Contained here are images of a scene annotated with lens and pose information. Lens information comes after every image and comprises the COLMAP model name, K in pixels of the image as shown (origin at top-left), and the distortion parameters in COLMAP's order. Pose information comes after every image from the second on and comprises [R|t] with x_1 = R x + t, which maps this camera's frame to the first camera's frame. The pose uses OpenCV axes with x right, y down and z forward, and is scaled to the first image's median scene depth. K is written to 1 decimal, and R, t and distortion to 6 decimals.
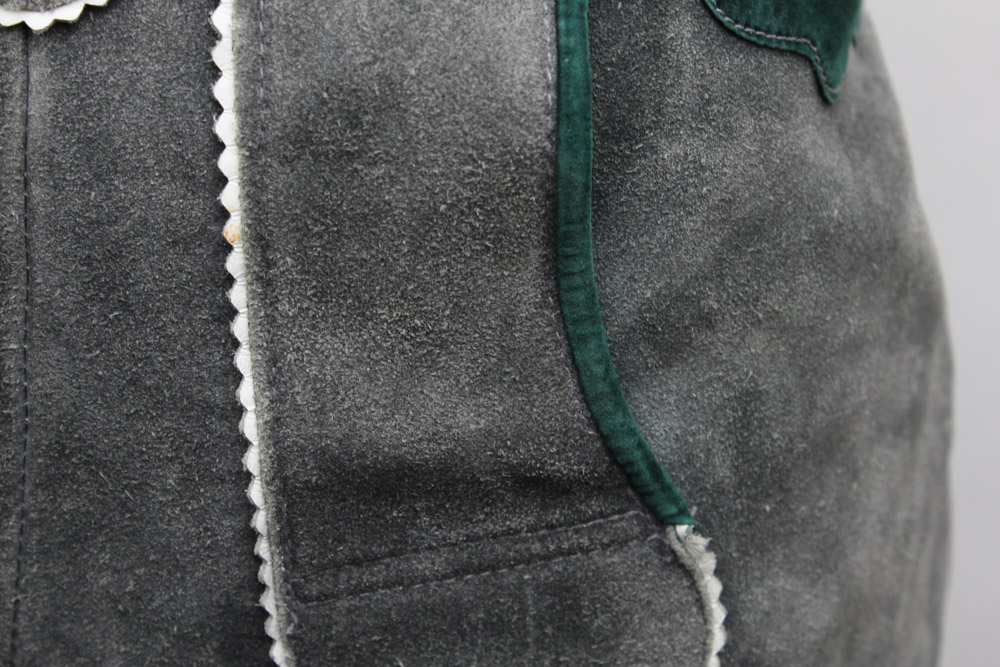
lens RADIAL K [[2342.6, 0, 472.4], [0, 2342.6, 333.3], [0, 0, 1]] dist [0.141104, 0.000000]
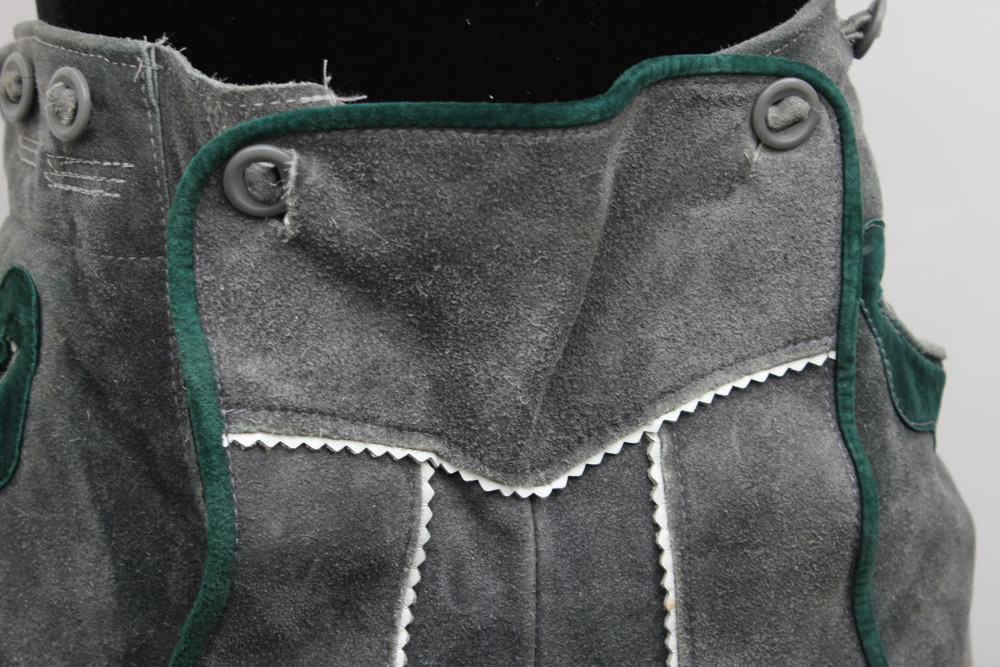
lens RADIAL K [[2342.6, 0, 471.5], [0, 2342.6, 350.0], [0, 0, 1]] dist [0.141104, 0.000000]
pose [[0.954857, -0.135729, 0.264245, -0.615209], [0.155786, 0.986180, -0.056389, -0.140781], [-0.252939, 0.095010, 0.962806, -0.499379]]
